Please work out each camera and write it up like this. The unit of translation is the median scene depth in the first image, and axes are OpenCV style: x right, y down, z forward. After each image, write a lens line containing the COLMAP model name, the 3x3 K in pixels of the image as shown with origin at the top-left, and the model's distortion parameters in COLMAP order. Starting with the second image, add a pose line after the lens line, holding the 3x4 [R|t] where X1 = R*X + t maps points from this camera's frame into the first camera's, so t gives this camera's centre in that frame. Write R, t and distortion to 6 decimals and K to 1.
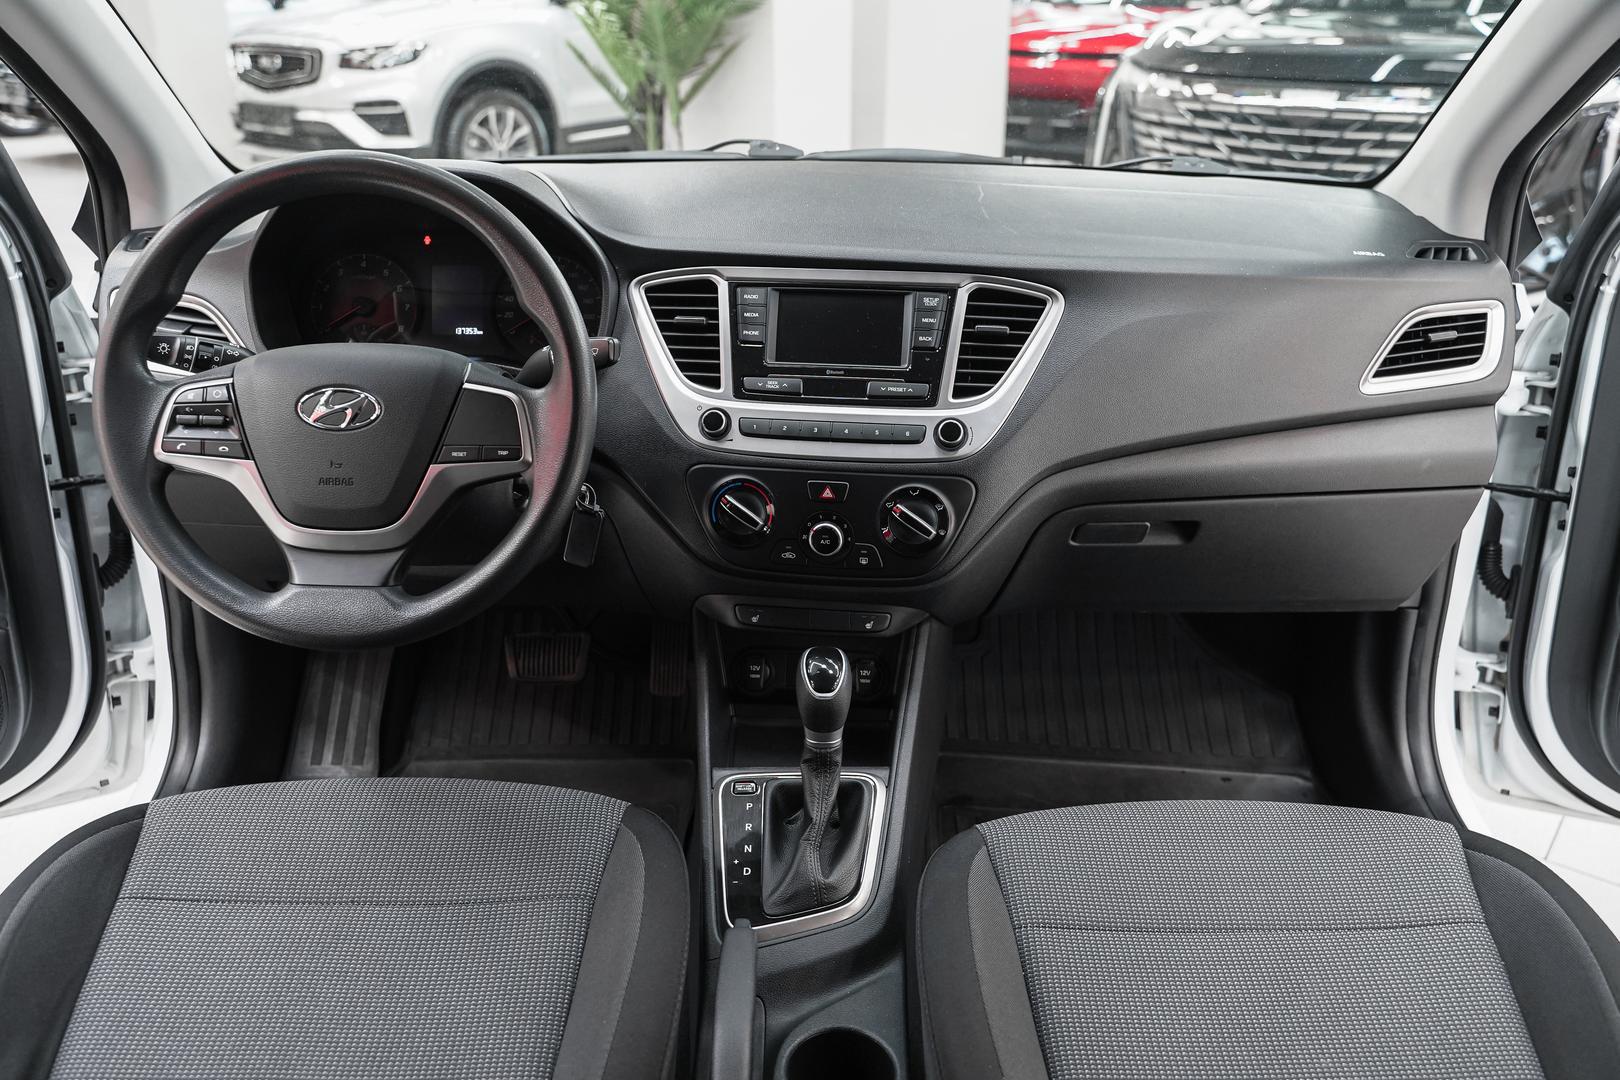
lens RADIAL K [[1288.0, 0, 810.0], [0, 1288.0, 540.0], [0, 0, 1]] dist [-0.023900, 0.007767]
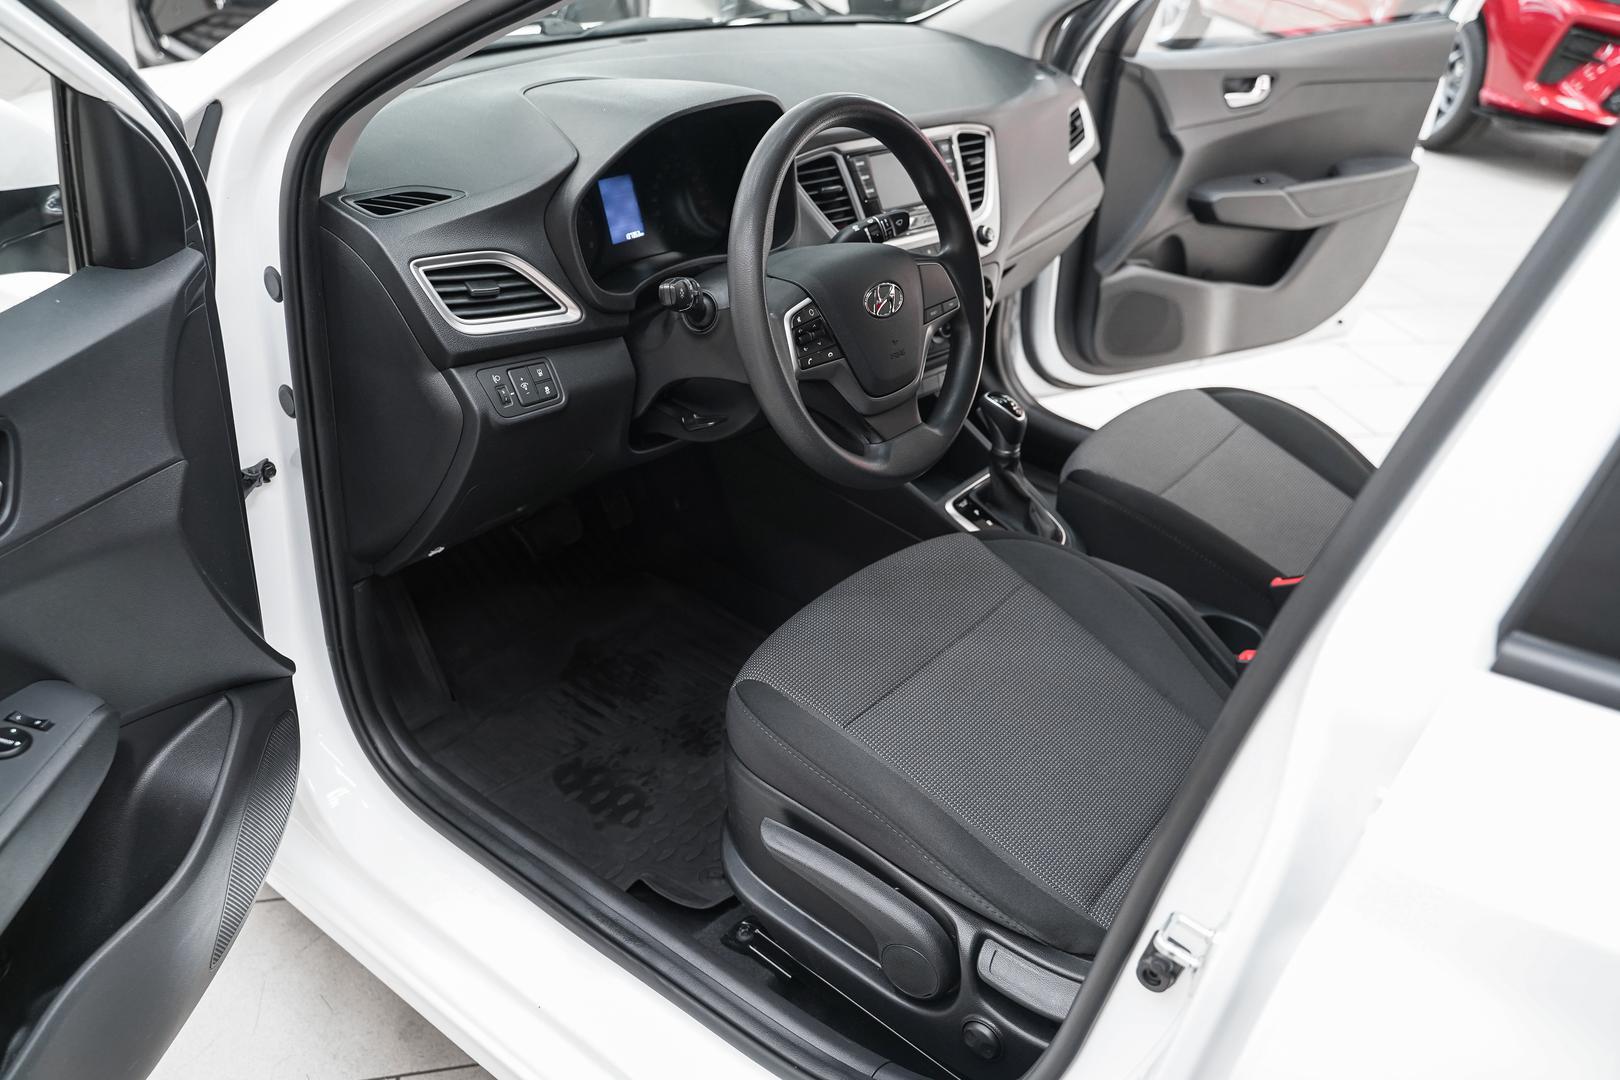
lens RADIAL K [[1305.2, 0, 810.0], [0, 1305.2, 540.0], [0, 0, 1]] dist [-0.024229, 0.014760]
pose [[0.605937, -0.361343, 0.708711, -1.187148], [0.230361, 0.932417, 0.278446, -0.216076], [-0.761429, -0.005461, 0.648226, 0.169482]]
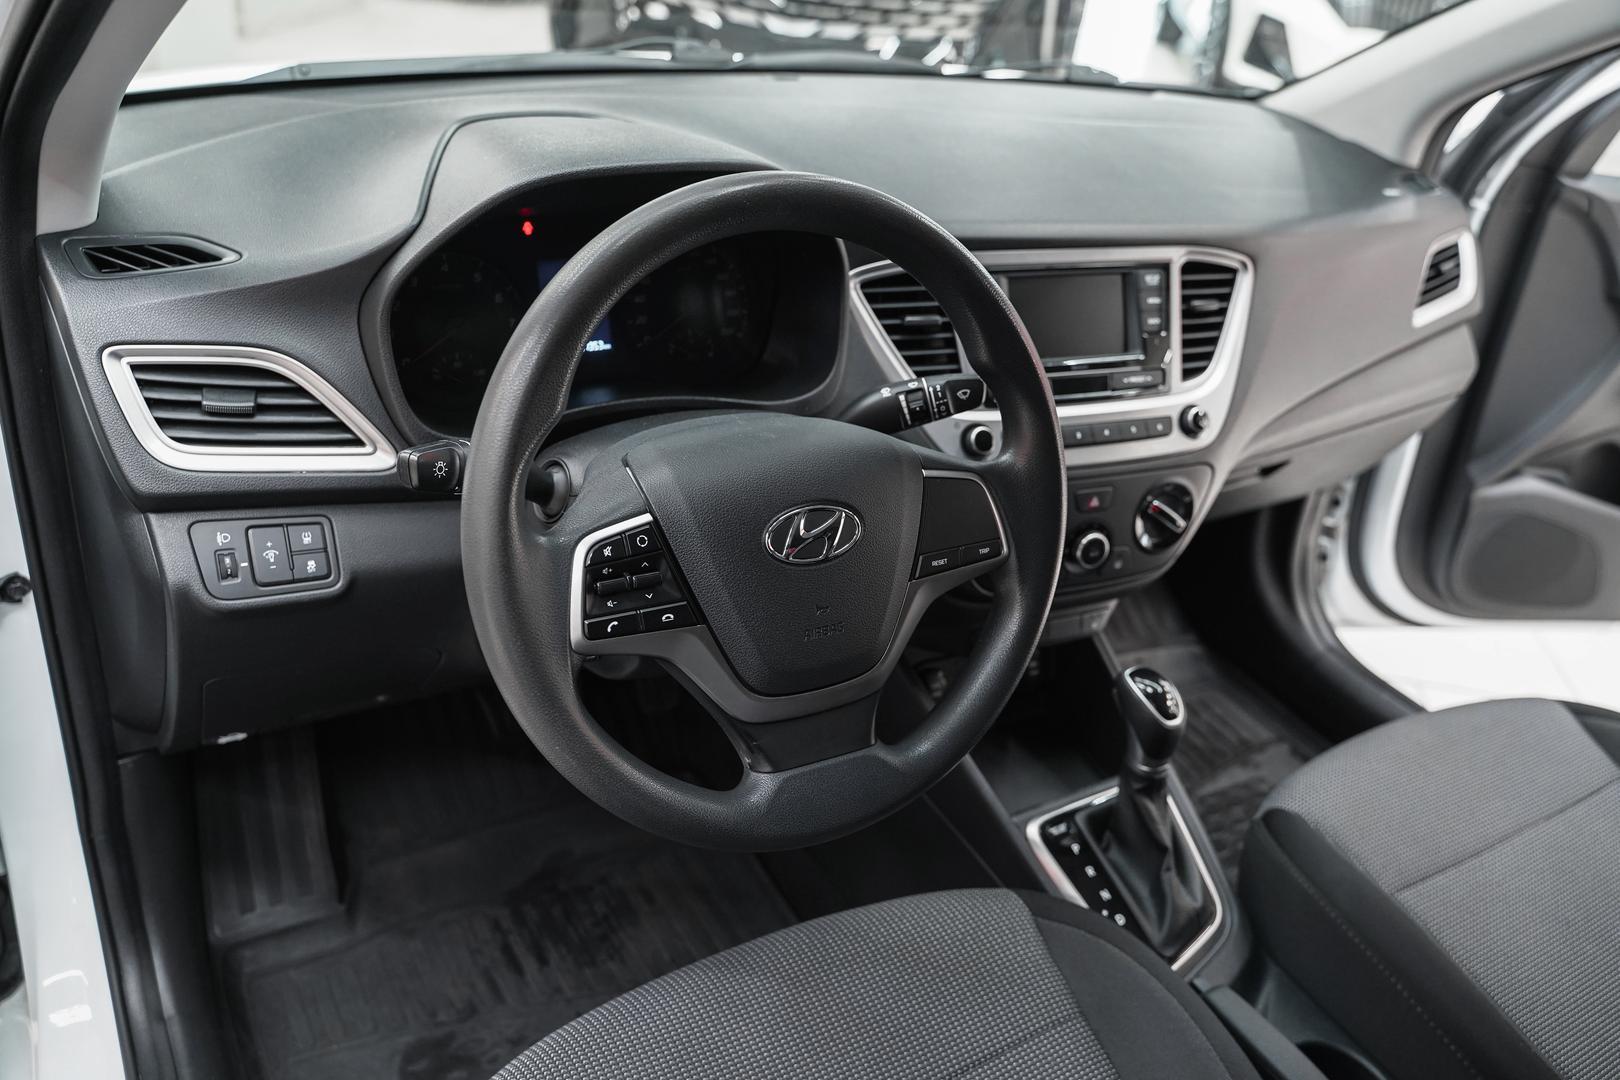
lens RADIAL K [[1312.7, 0, 810.0], [0, 1312.7, 540.0], [0, 0, 1]] dist [-0.010864, 0.008299]
pose [[0.857050, -0.176338, 0.484118, -0.610729], [0.100503, 0.978777, 0.178591, -0.194764], [-0.505336, -0.104406, 0.856583, 0.293091]]
